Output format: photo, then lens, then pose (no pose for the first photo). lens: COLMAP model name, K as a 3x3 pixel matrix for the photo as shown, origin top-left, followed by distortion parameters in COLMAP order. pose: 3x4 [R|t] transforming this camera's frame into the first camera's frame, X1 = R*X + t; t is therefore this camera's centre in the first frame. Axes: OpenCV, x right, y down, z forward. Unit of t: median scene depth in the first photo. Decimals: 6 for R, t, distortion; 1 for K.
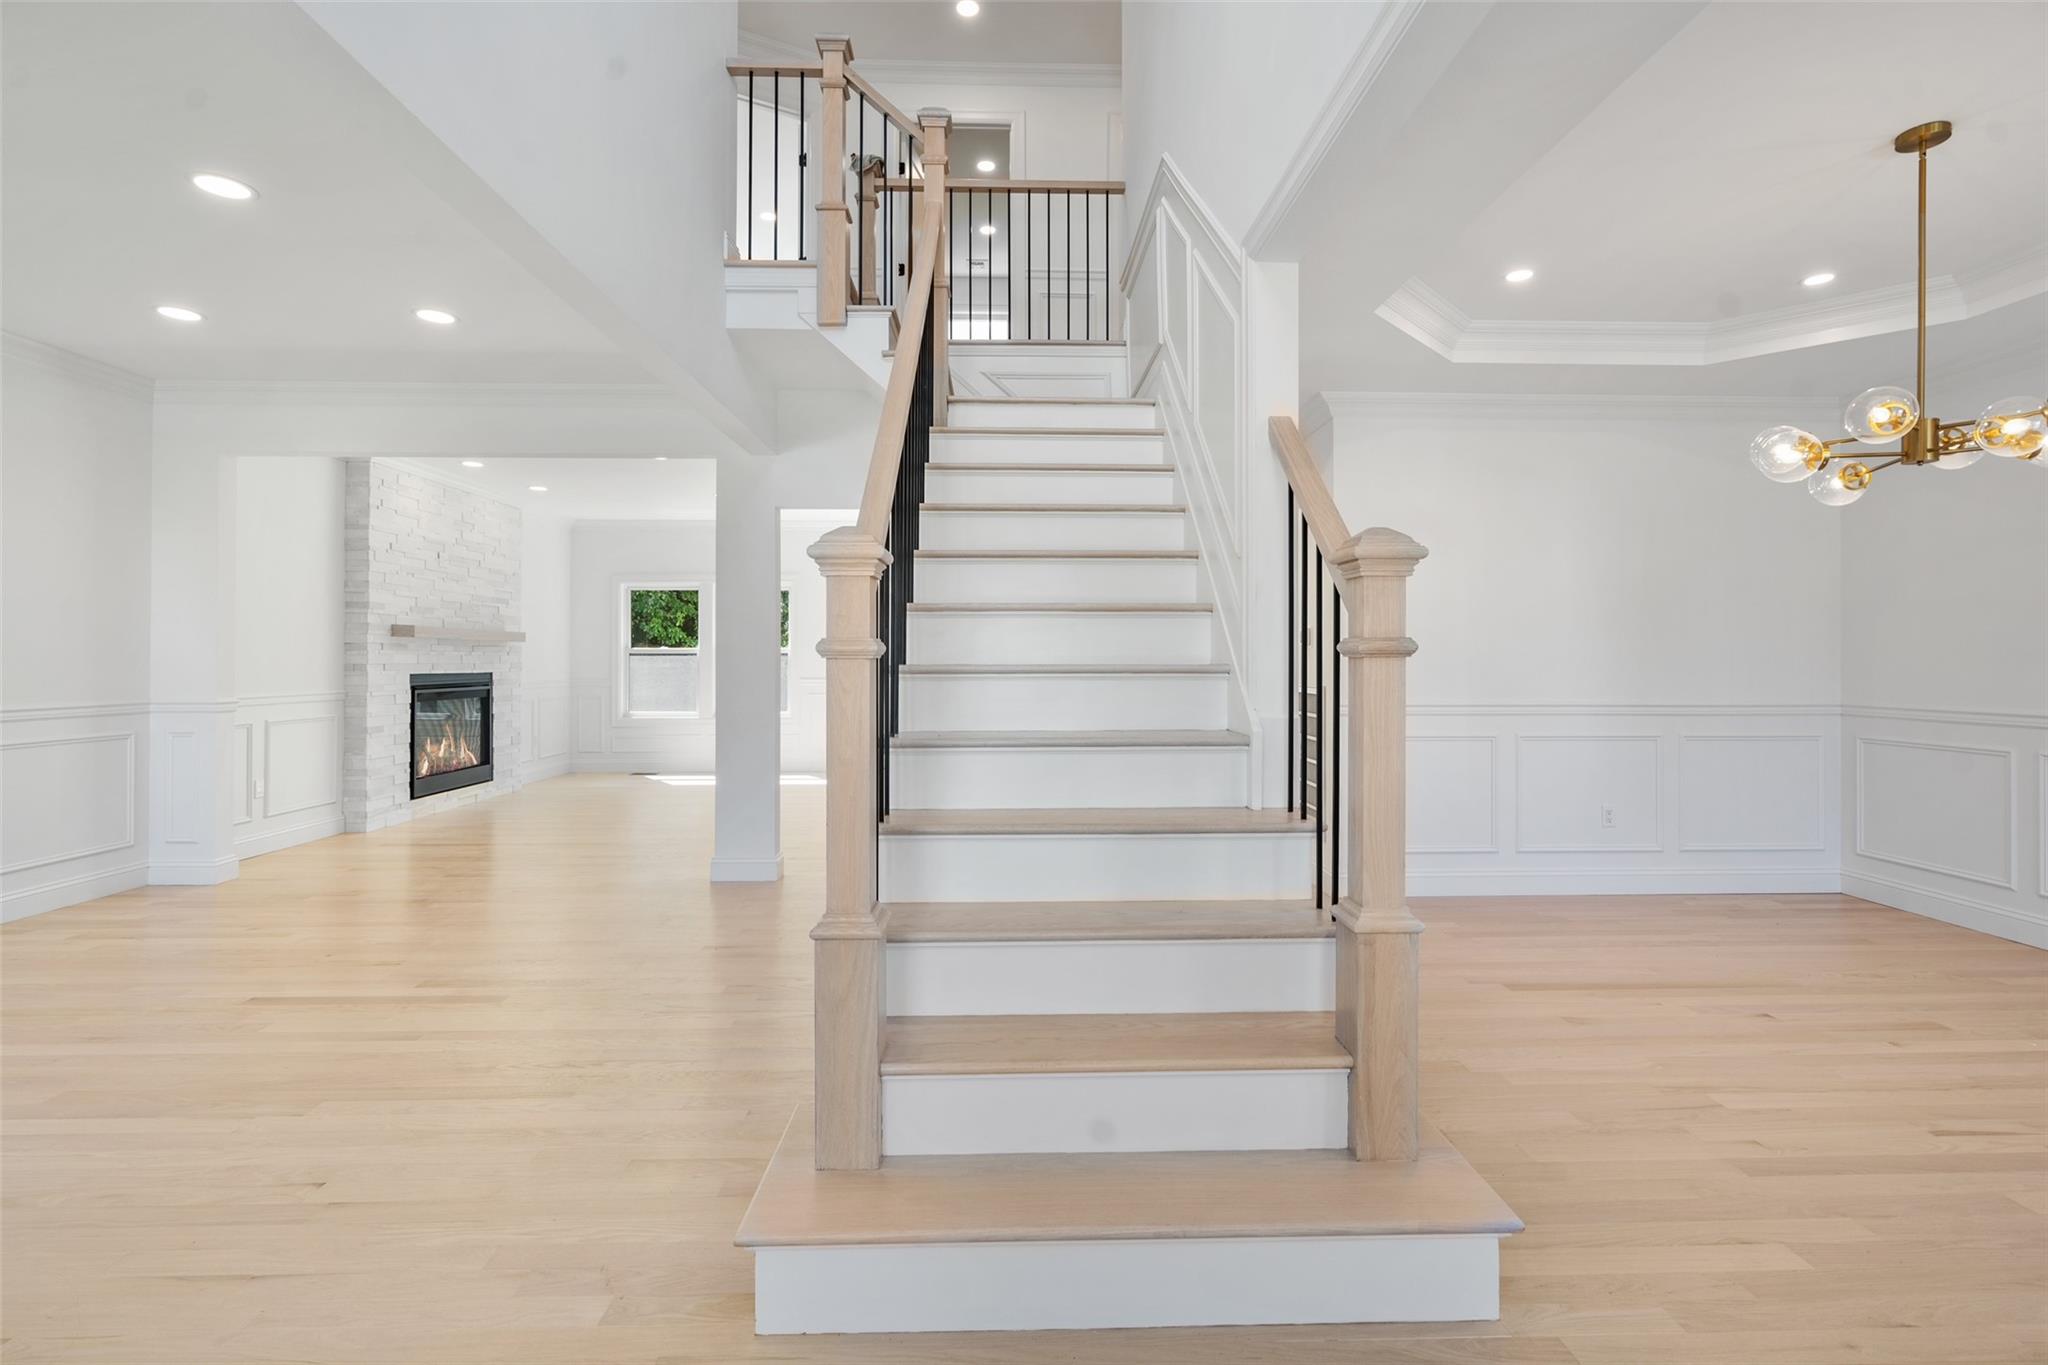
lens RADIAL K [[949.9, 0, 1094.2], [0, 949.9, 655.5], [0, 0, 1]] dist [-0.000090, 0.000072]
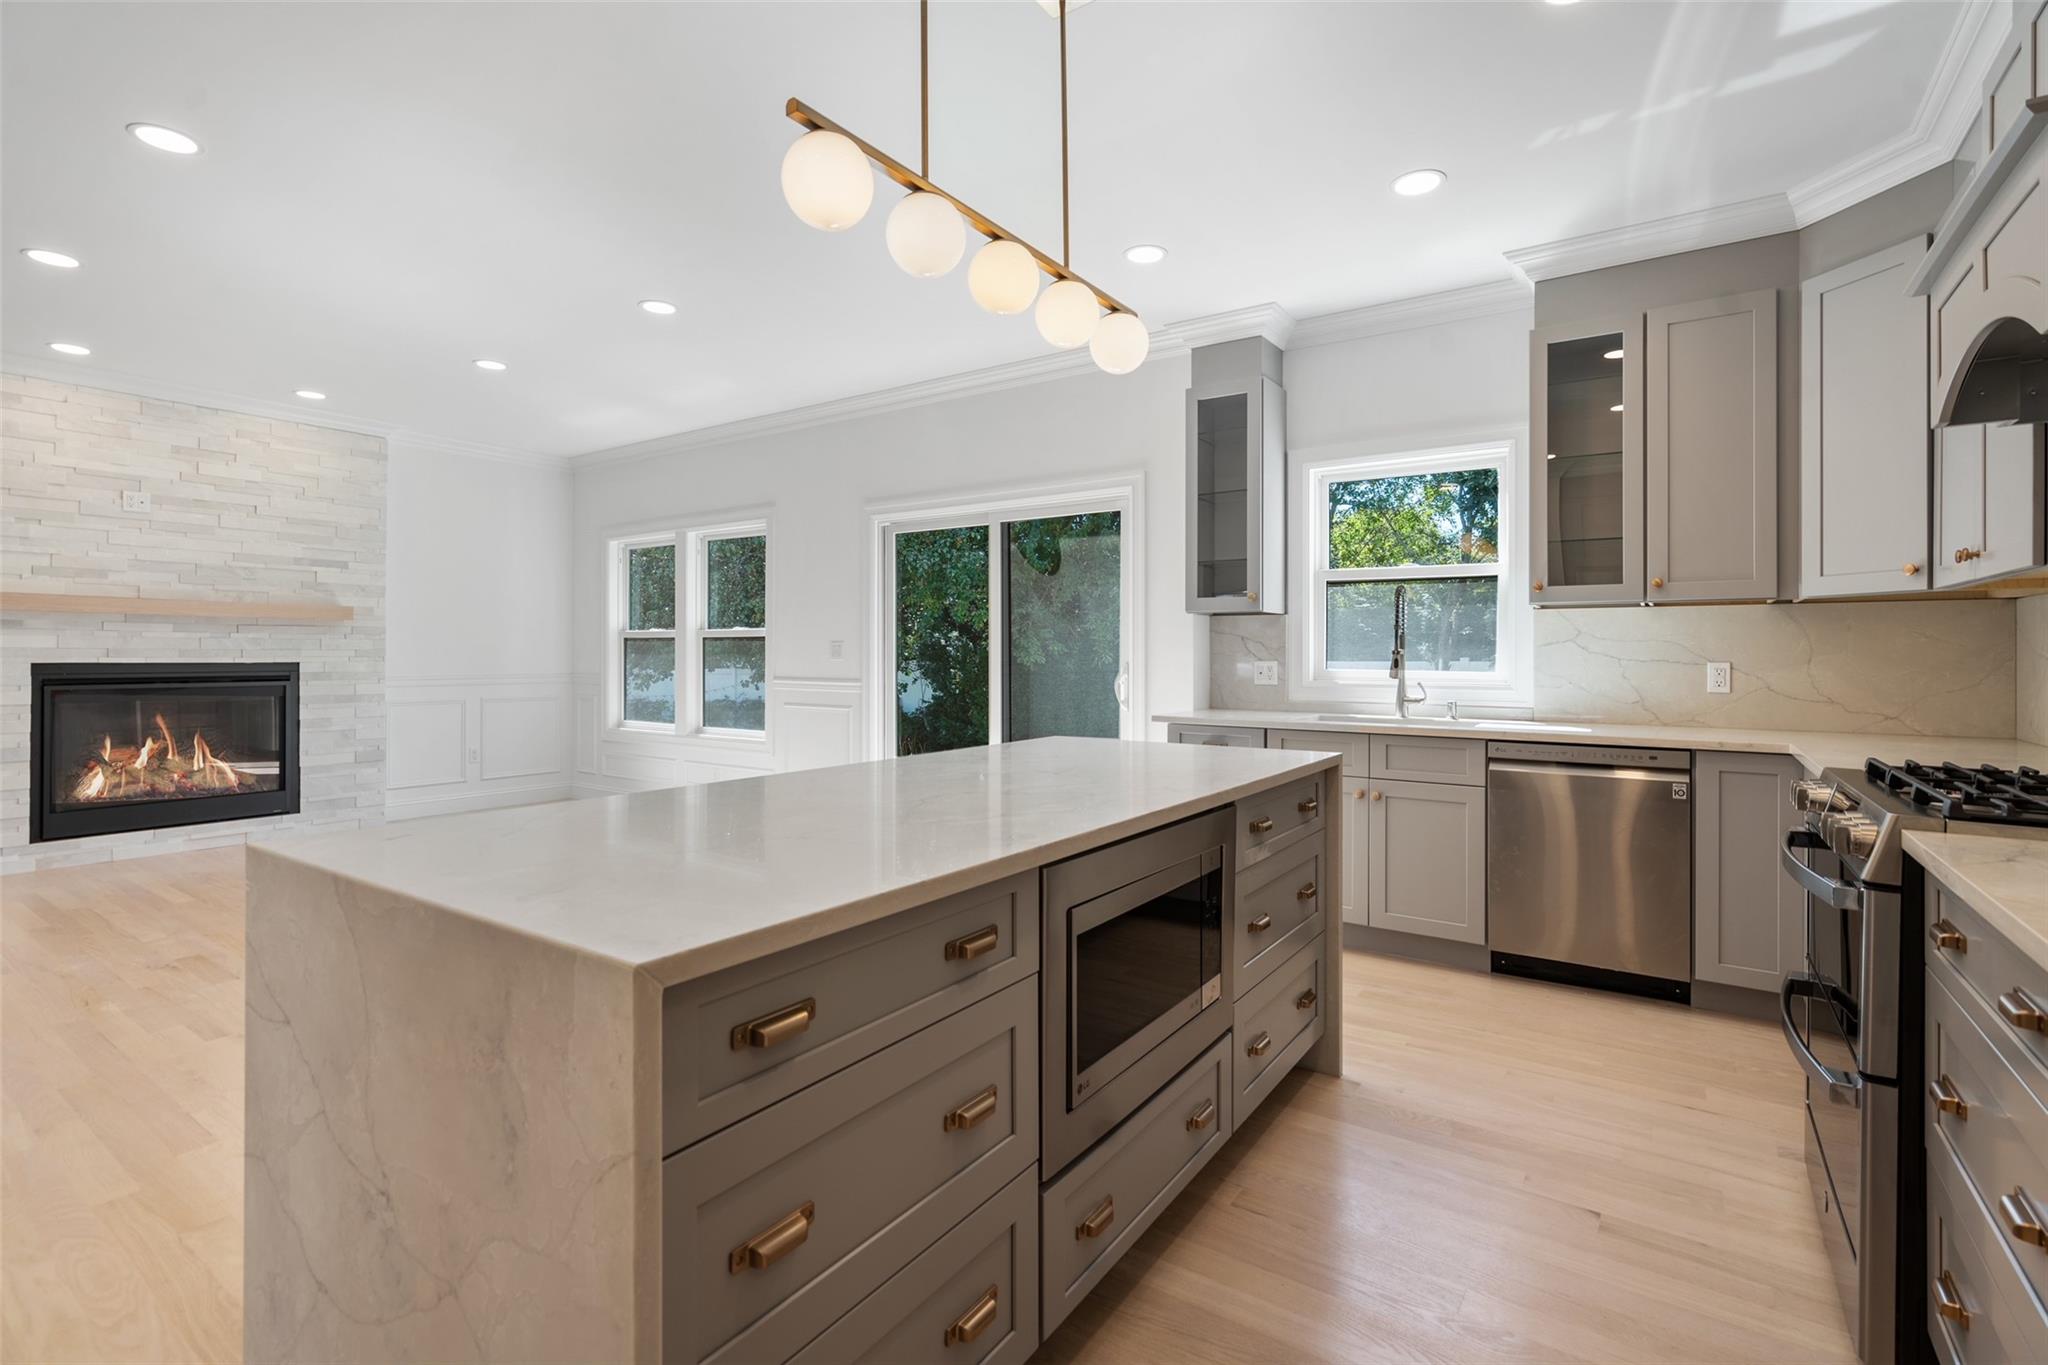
lens RADIAL K [[938.2, 0, 1043.7], [0, 938.2, 649.4], [0, 0, 1]] dist [-0.000822, 0.000438]
pose [[0.771911, -0.005136, -0.635710, 0.302230], [0.003219, 0.999986, -0.004170, 0.015182], [0.635722, 0.001172, 0.771917, 0.958426]]
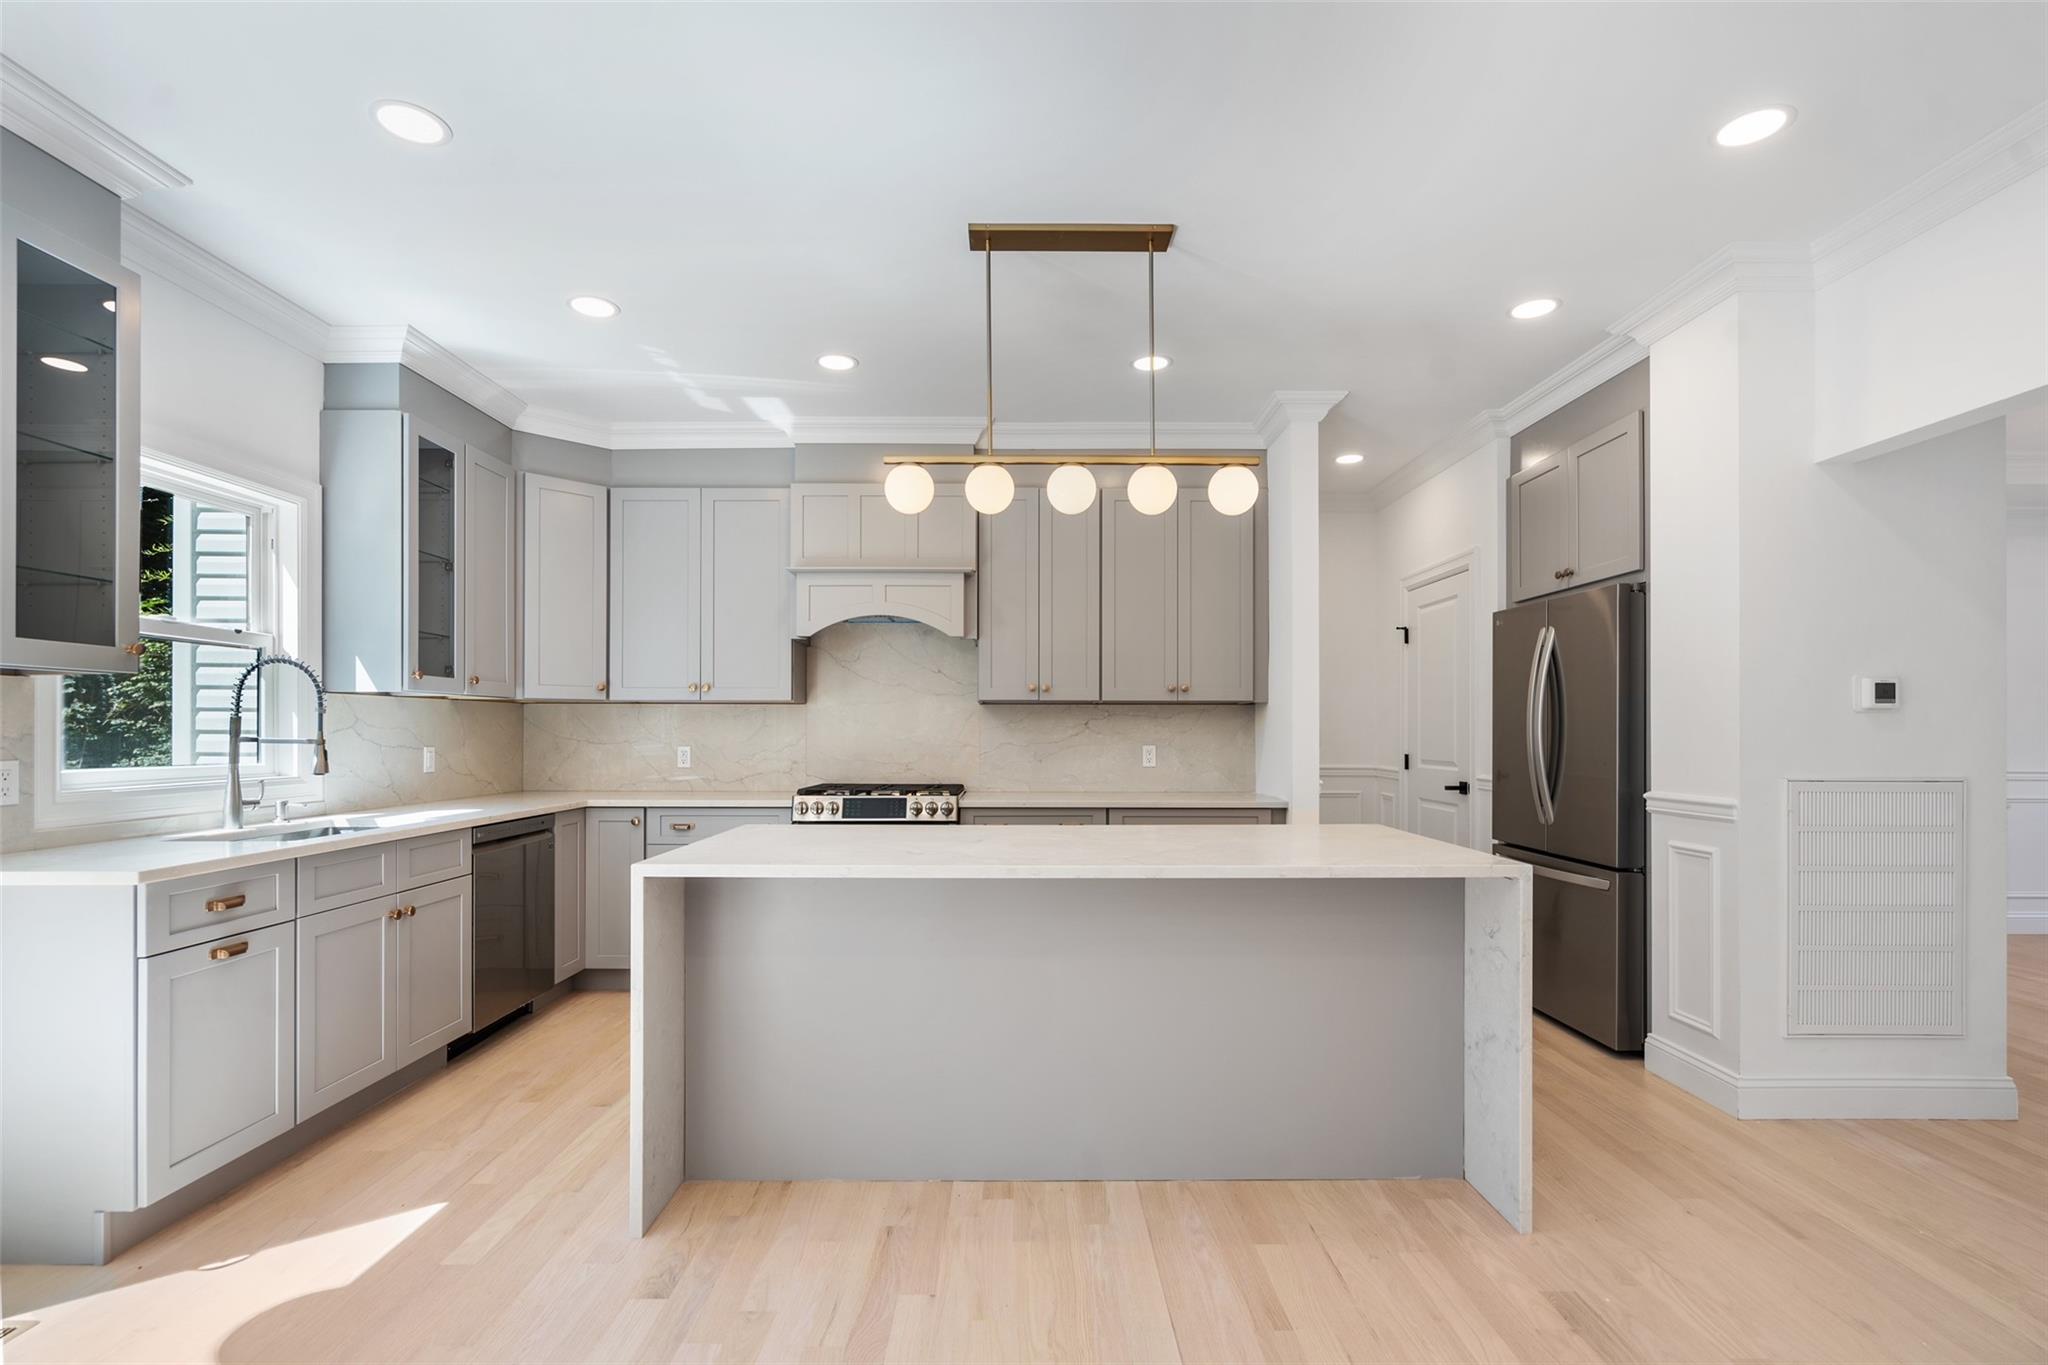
lens RADIAL K [[944.7, 0, 1025.2], [0, 944.7, 728.2], [0, 0, 1]] dist [0.000680, 0.000296]
pose [[0.092163, -0.002112, 0.995742, -0.292304], [-0.005337, 0.999982, 0.002615, 0.006111], [-0.995730, -0.005556, 0.092150, 1.145116]]
